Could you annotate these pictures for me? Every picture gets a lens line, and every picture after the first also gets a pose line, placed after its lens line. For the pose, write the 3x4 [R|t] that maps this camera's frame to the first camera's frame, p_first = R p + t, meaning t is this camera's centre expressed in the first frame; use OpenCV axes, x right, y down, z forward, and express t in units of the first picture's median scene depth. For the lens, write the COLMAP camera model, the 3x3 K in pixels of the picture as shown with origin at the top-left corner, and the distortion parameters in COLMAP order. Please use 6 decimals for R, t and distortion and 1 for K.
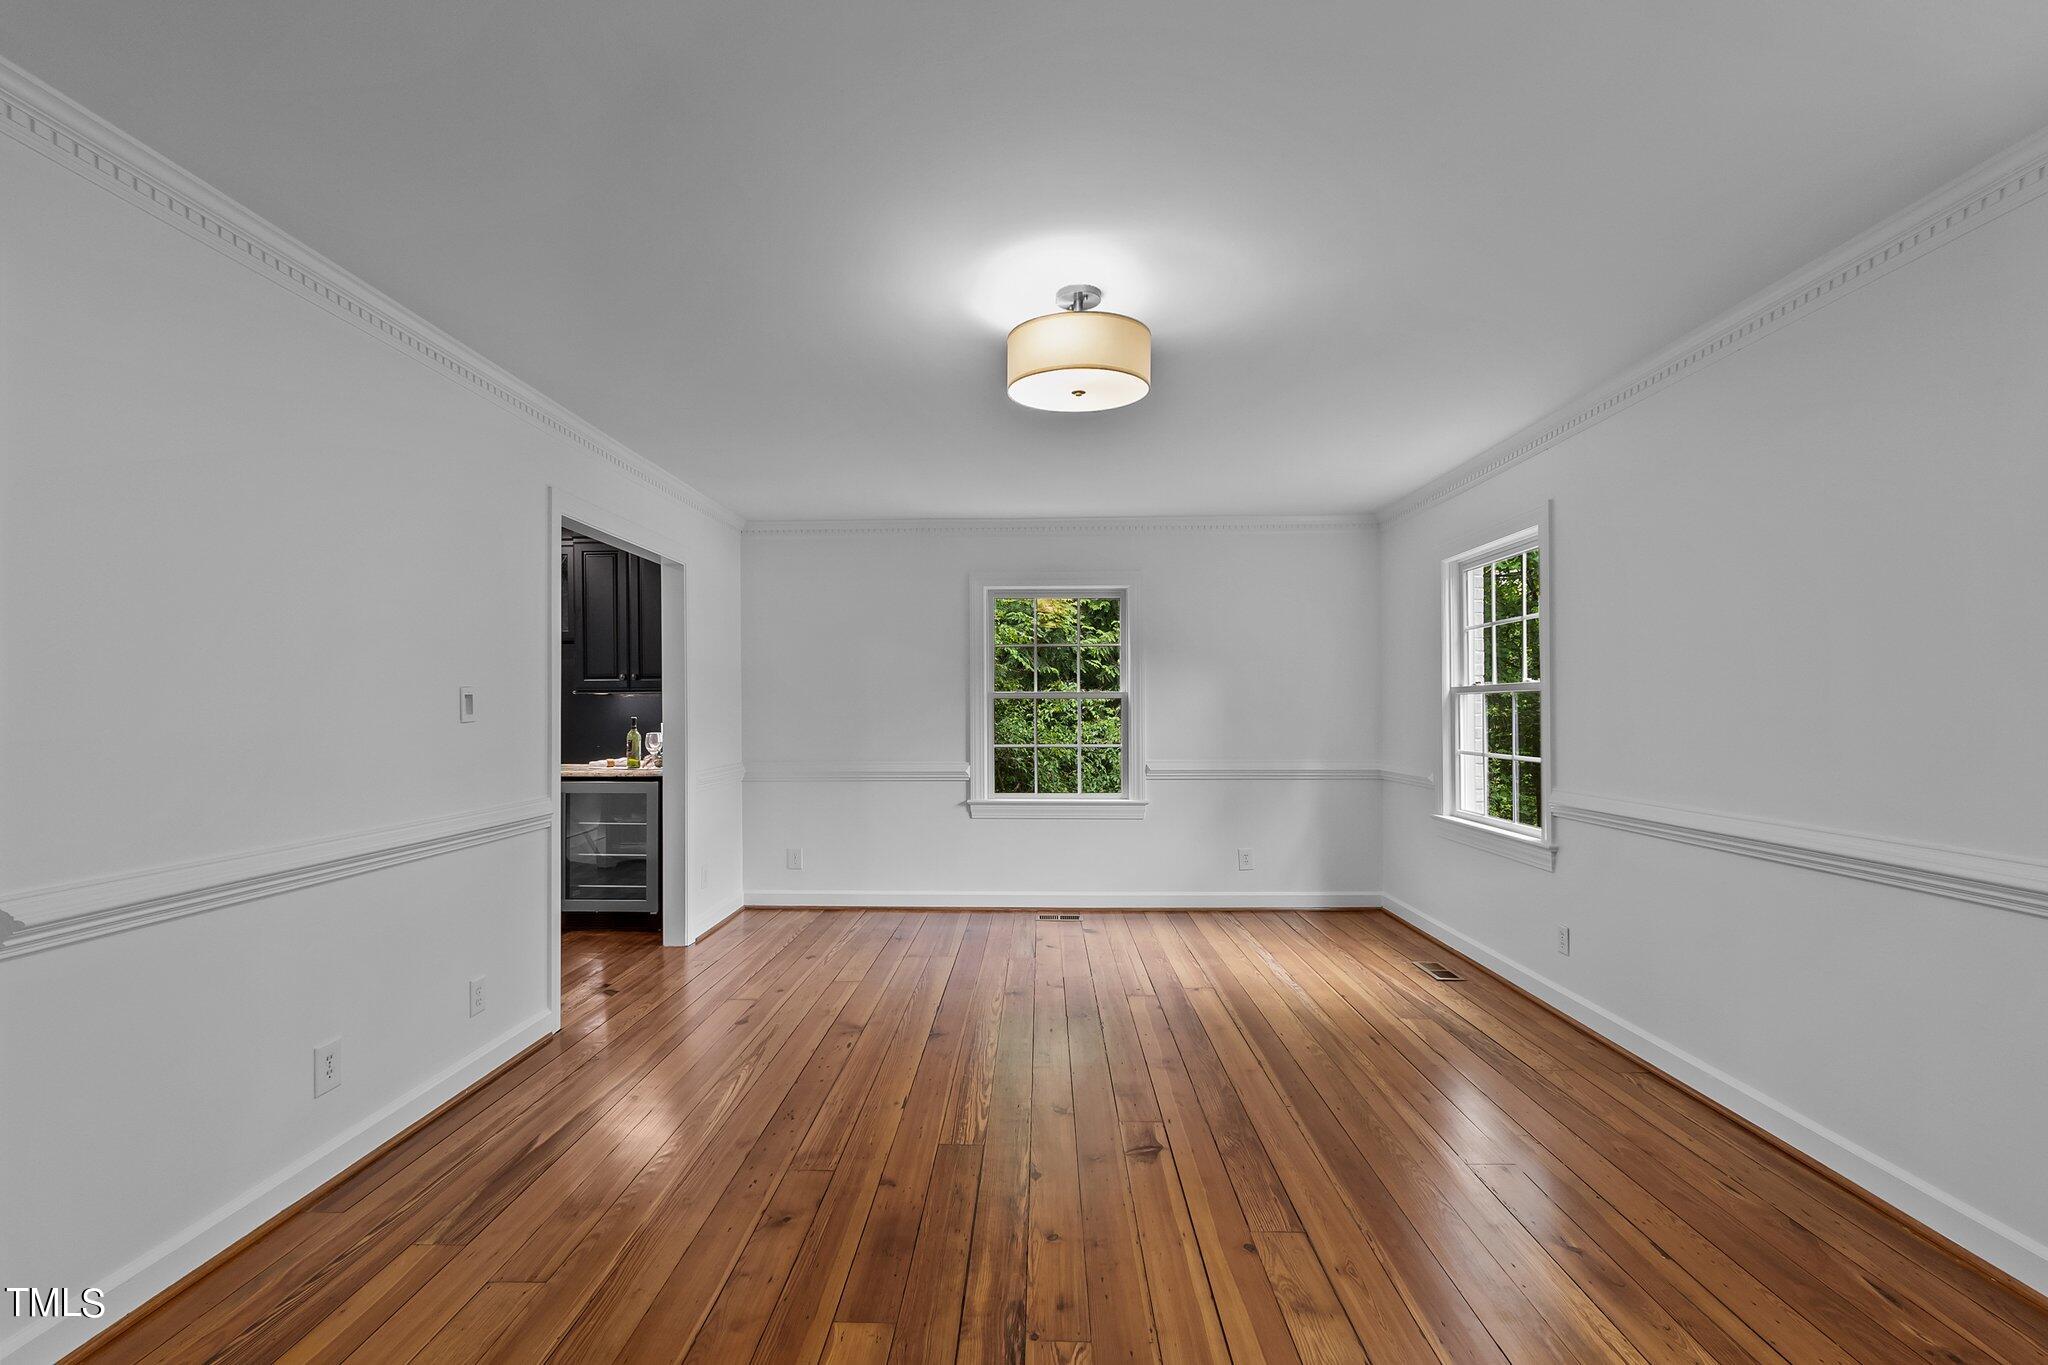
lens RADIAL K [[894.6, 0, 1015.0], [0, 894.6, 716.7], [0, 0, 1]] dist [-0.002402, 0.002340]
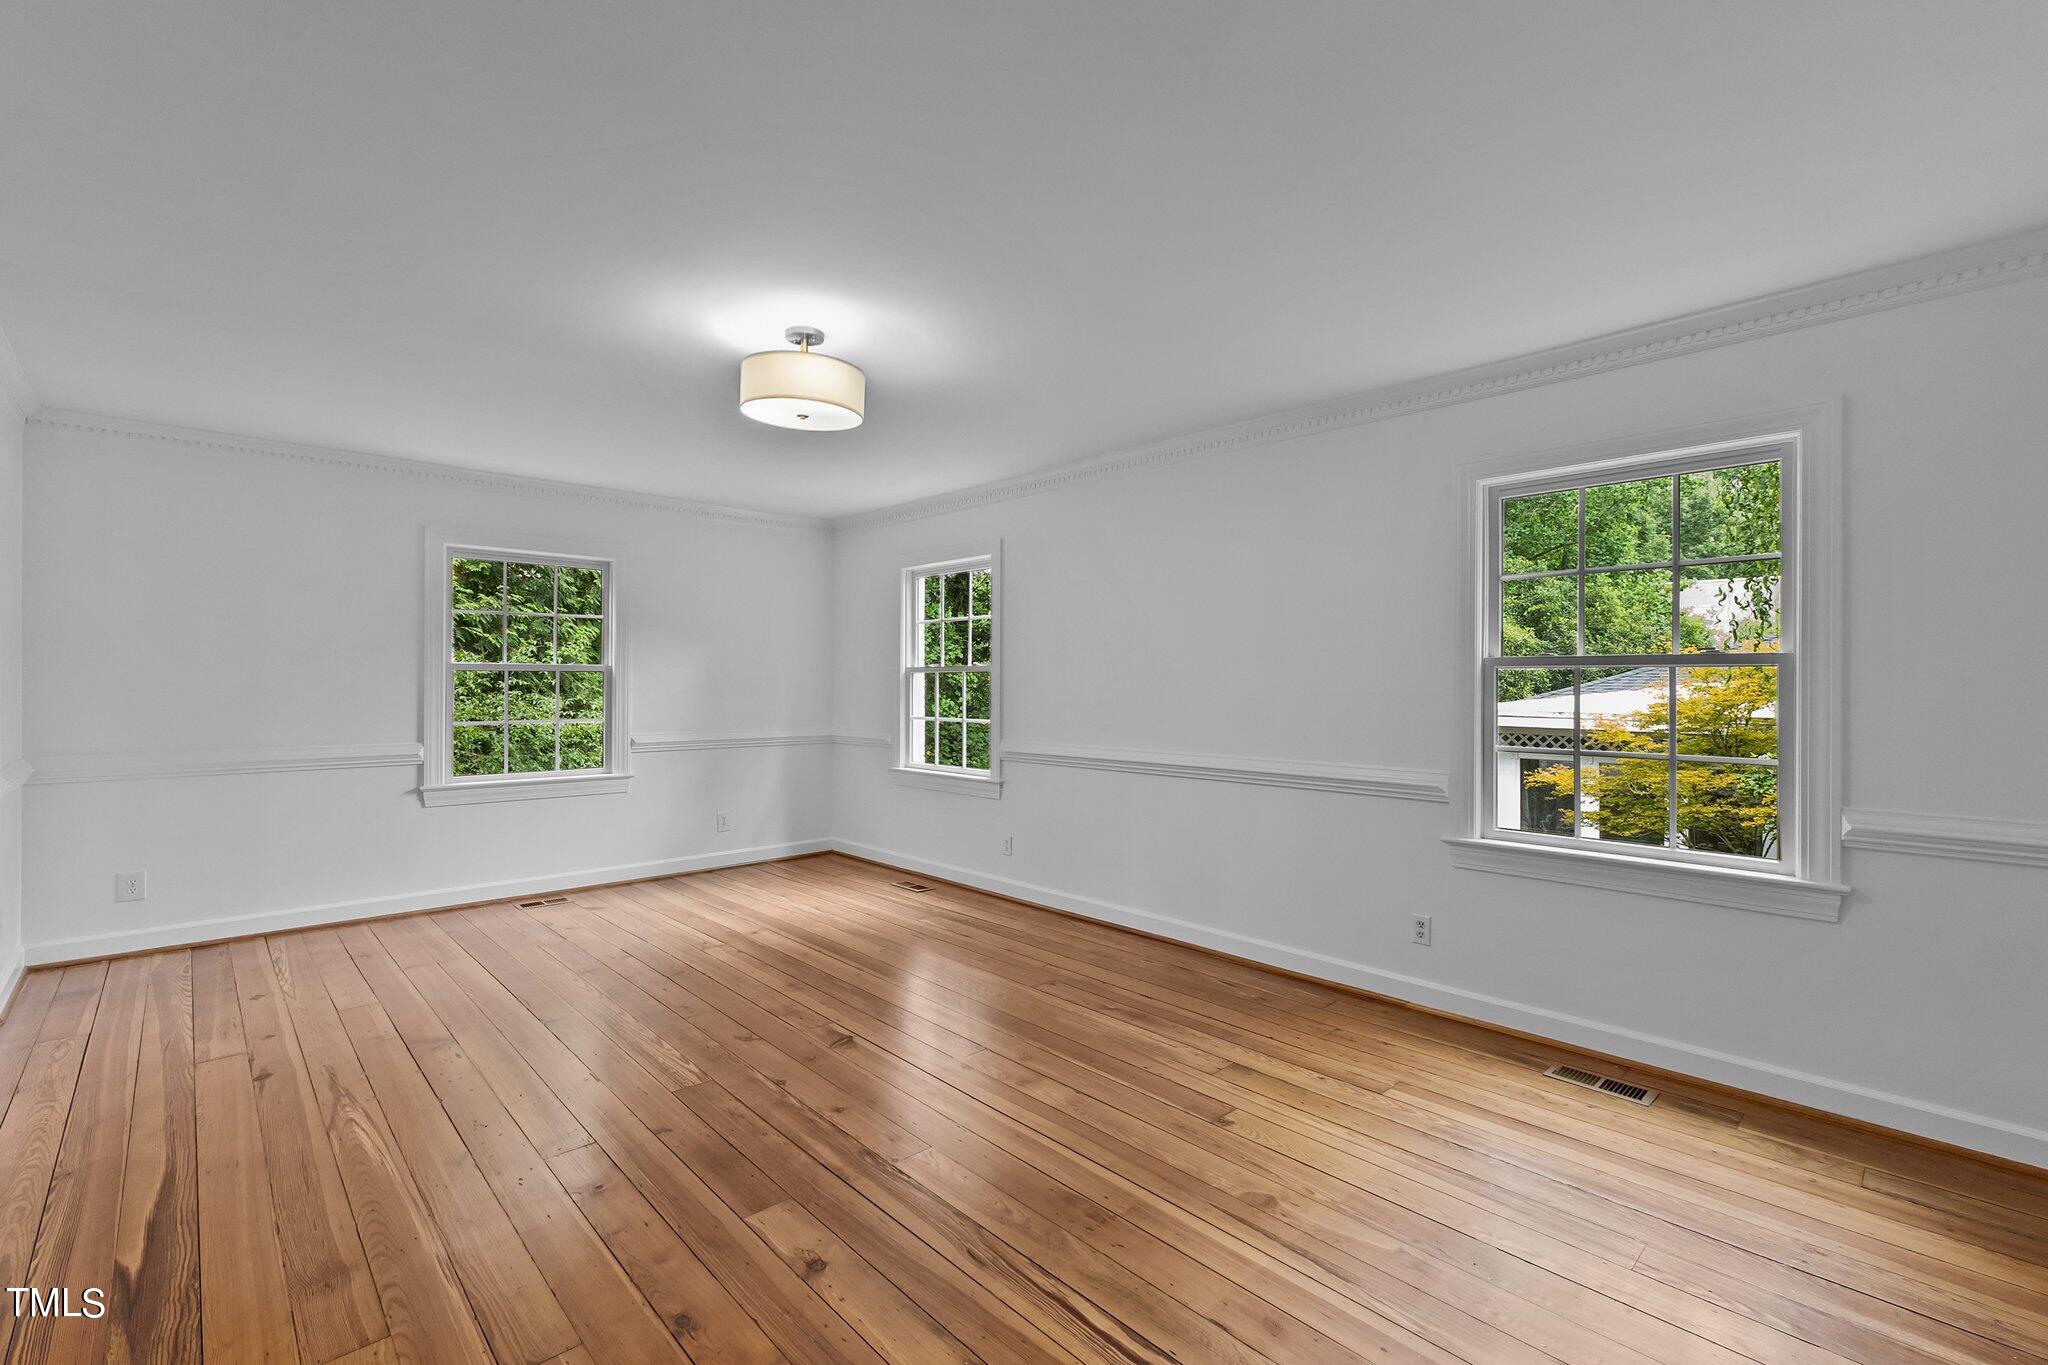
lens RADIAL K [[894.6, 0, 1011.8], [0, 894.6, 680.9], [0, 0, 1]] dist [-0.002402, 0.002340]
pose [[0.710645, 0.005980, 0.703525, -0.338650], [0.000819, 0.999956, -0.009327, -0.001623], [-0.703550, 0.007204, 0.710609, -0.028980]]
